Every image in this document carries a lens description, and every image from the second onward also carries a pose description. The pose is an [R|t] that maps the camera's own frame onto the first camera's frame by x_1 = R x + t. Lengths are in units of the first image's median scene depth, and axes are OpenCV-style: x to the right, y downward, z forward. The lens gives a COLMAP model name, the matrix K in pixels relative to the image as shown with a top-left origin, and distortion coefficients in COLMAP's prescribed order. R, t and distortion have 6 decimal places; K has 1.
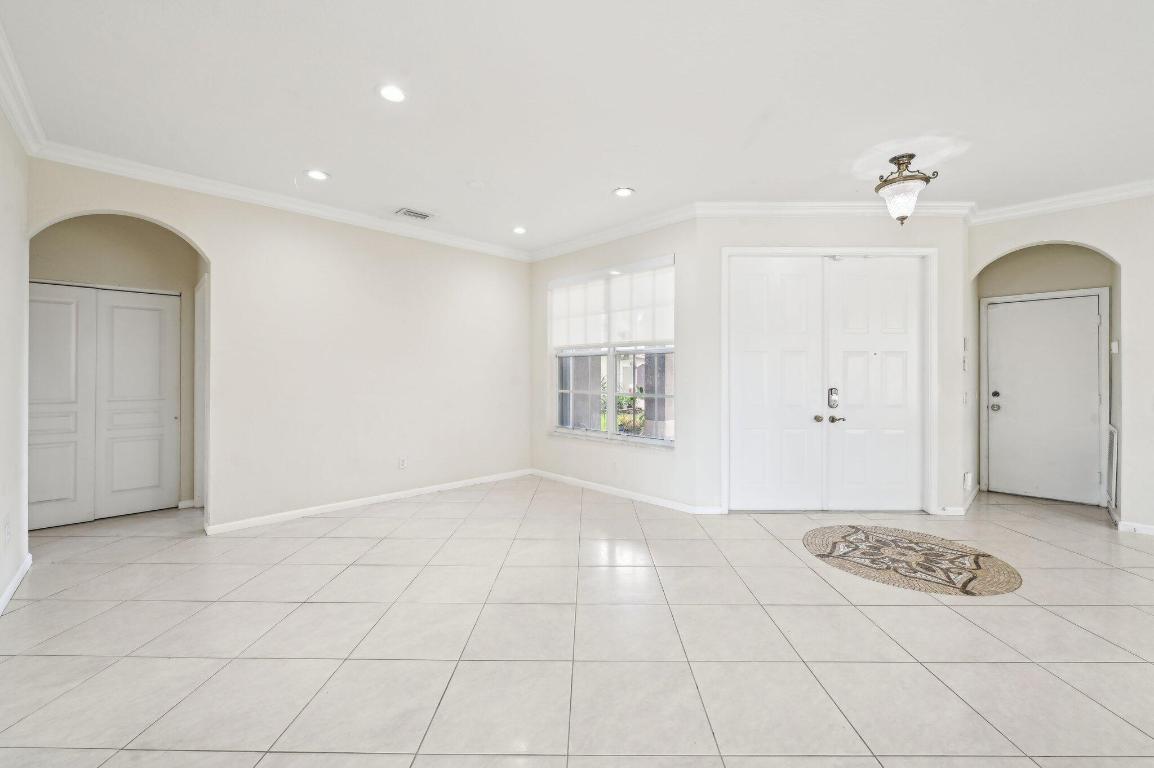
lens RADIAL K [[459.9, 0, 584.7], [0, 459.9, 376.3], [0, 0, 1]] dist [-0.007494, -0.001202]
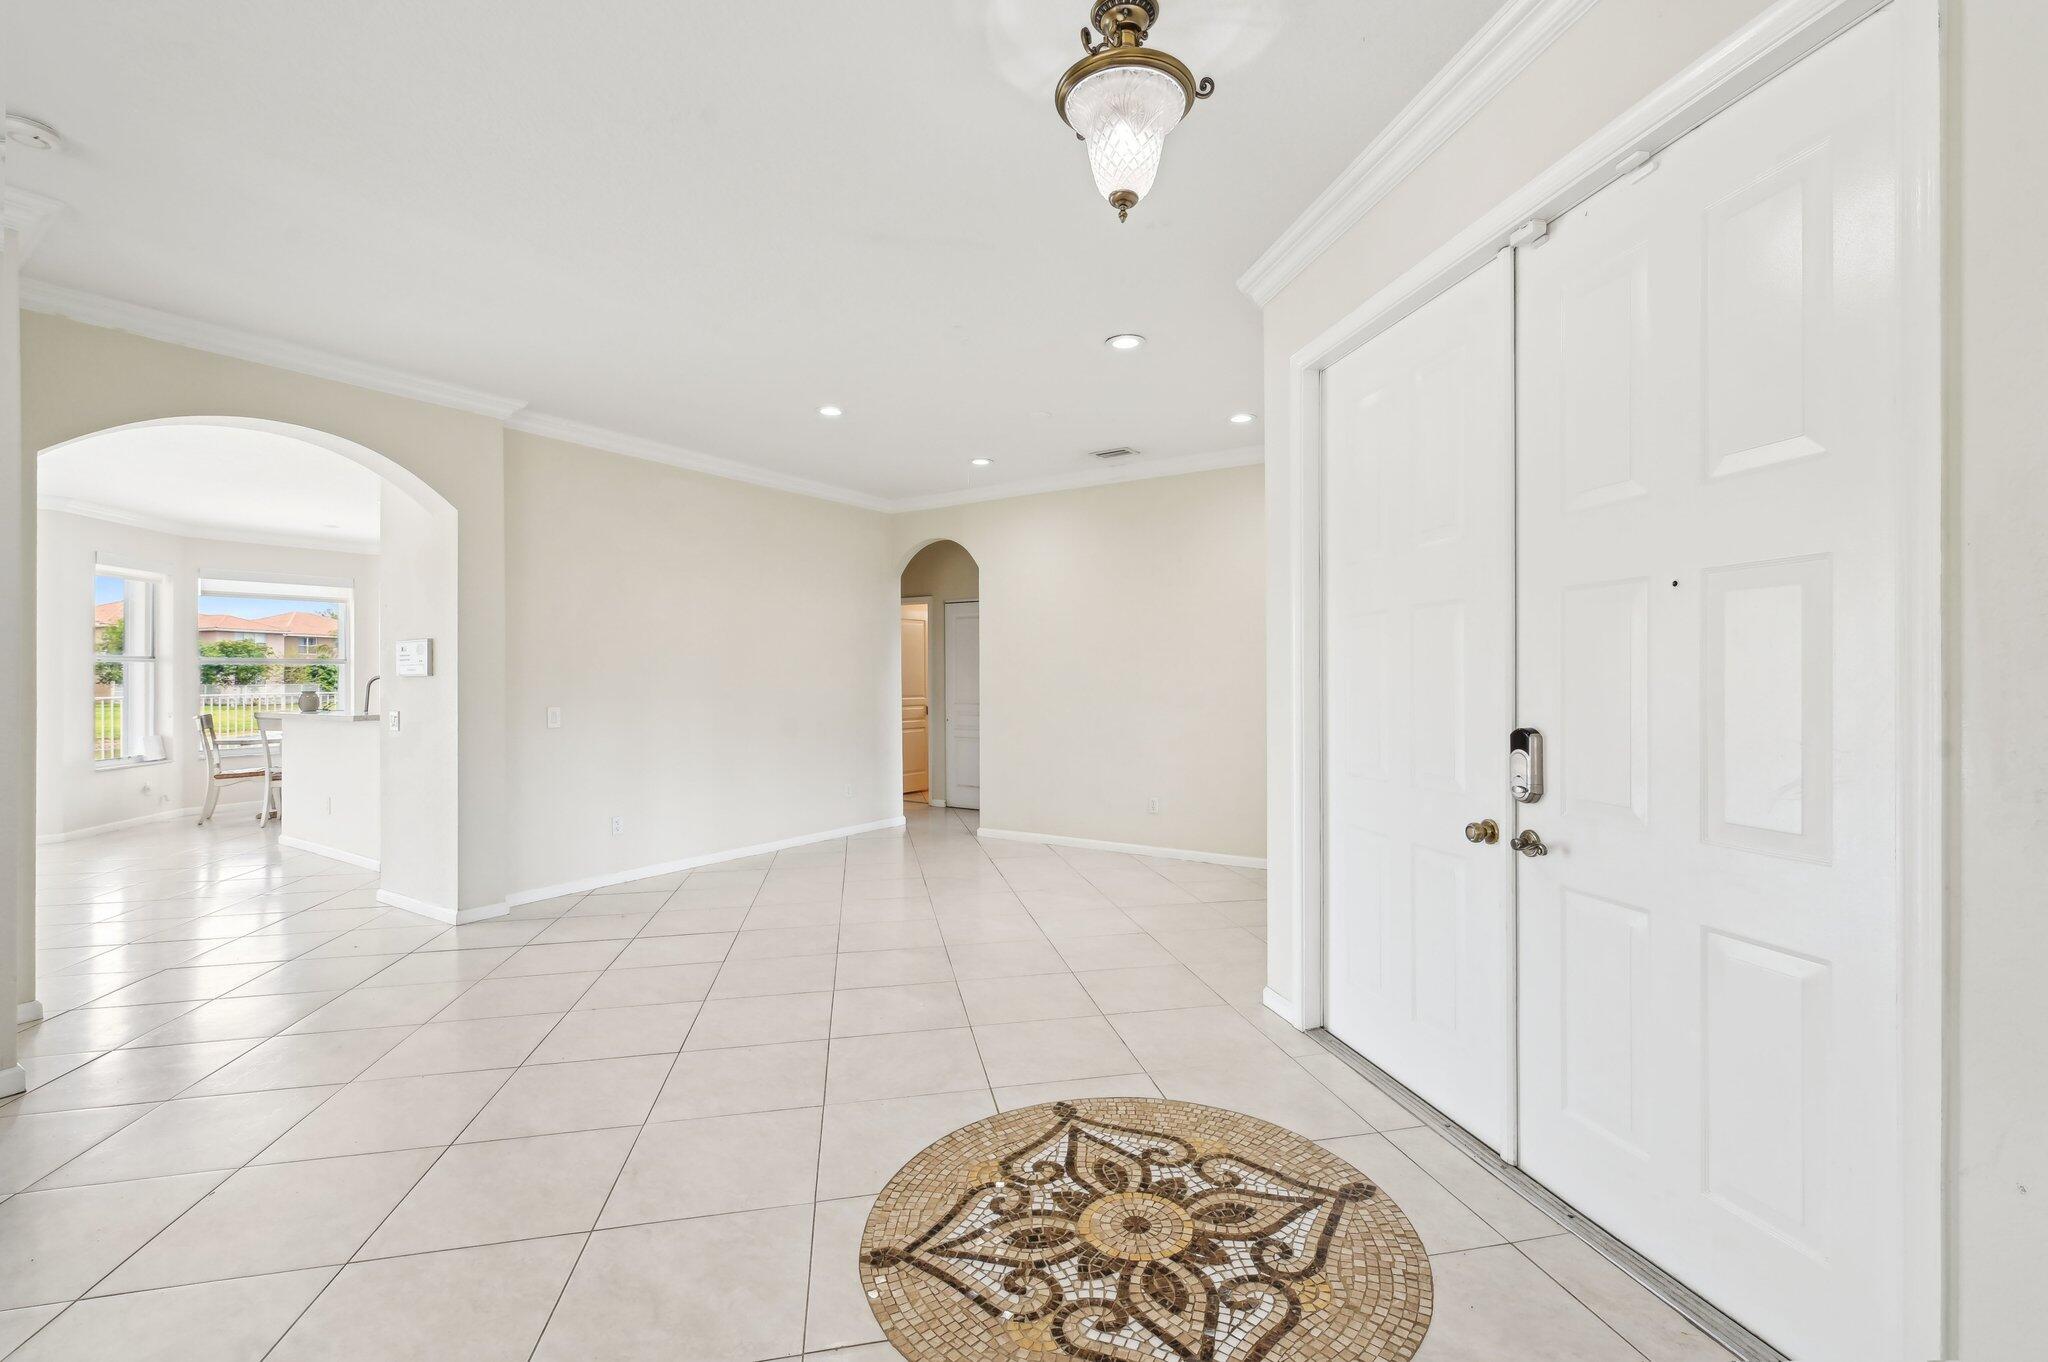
lens RADIAL K [[865.2, 0, 1012.3], [0, 865.2, 669.5], [0, 0, 1]] dist [-0.006869, -0.002880]
pose [[0.222018, -0.008922, -0.975002, 1.270446], [0.006910, 0.999947, -0.007576, -0.009418], [0.975018, -0.005056, 0.222068, 0.766107]]
